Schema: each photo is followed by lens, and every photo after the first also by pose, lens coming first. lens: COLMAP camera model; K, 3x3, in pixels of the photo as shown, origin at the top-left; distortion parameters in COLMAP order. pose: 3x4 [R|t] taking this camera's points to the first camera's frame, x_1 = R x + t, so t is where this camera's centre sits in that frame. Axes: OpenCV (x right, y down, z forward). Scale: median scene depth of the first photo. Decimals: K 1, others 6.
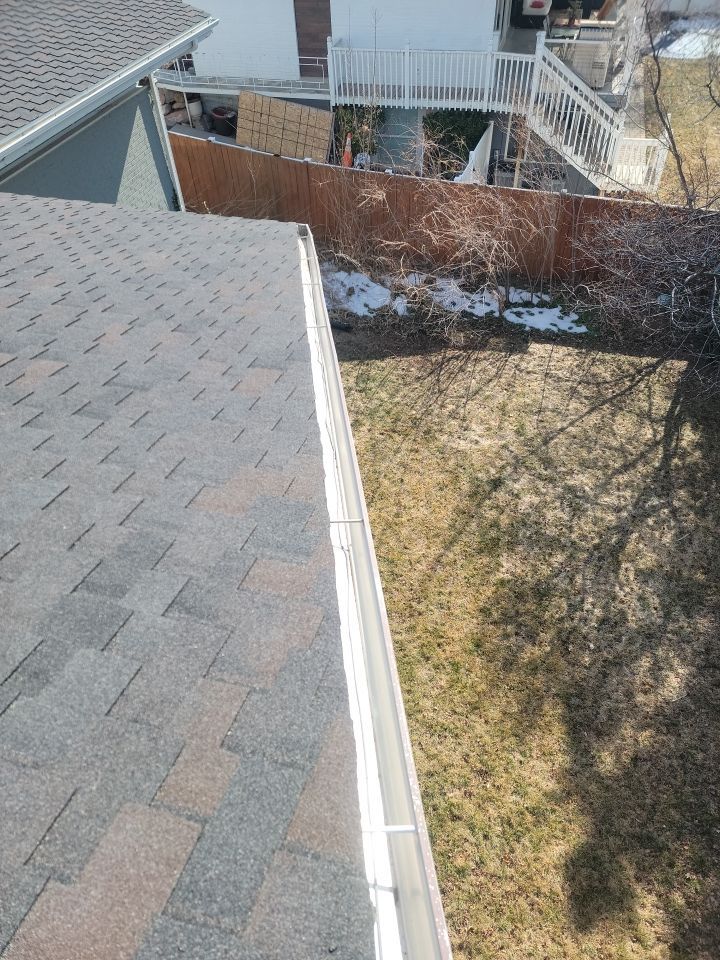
lens RADIAL K [[633.7, 0, 359.8], [0, 633.7, 484.7], [0, 0, 1]] dist [0.030614, -0.051498]
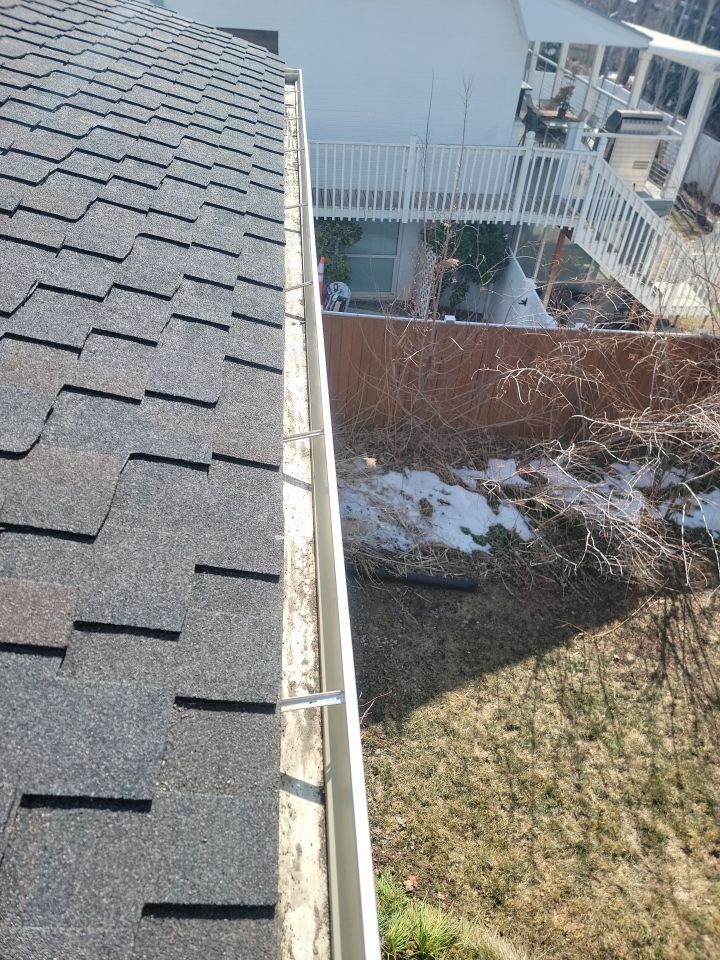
lens RADIAL K [[633.7, 0, 359.8], [0, 633.7, 484.7], [0, 0, 1]] dist [0.030614, -0.051498]
pose [[0.942848, -0.140669, 0.302077, -0.259534], [0.179397, 0.978221, -0.104404, -0.280591], [-0.280812, 0.152629, 0.947549, 0.453283]]
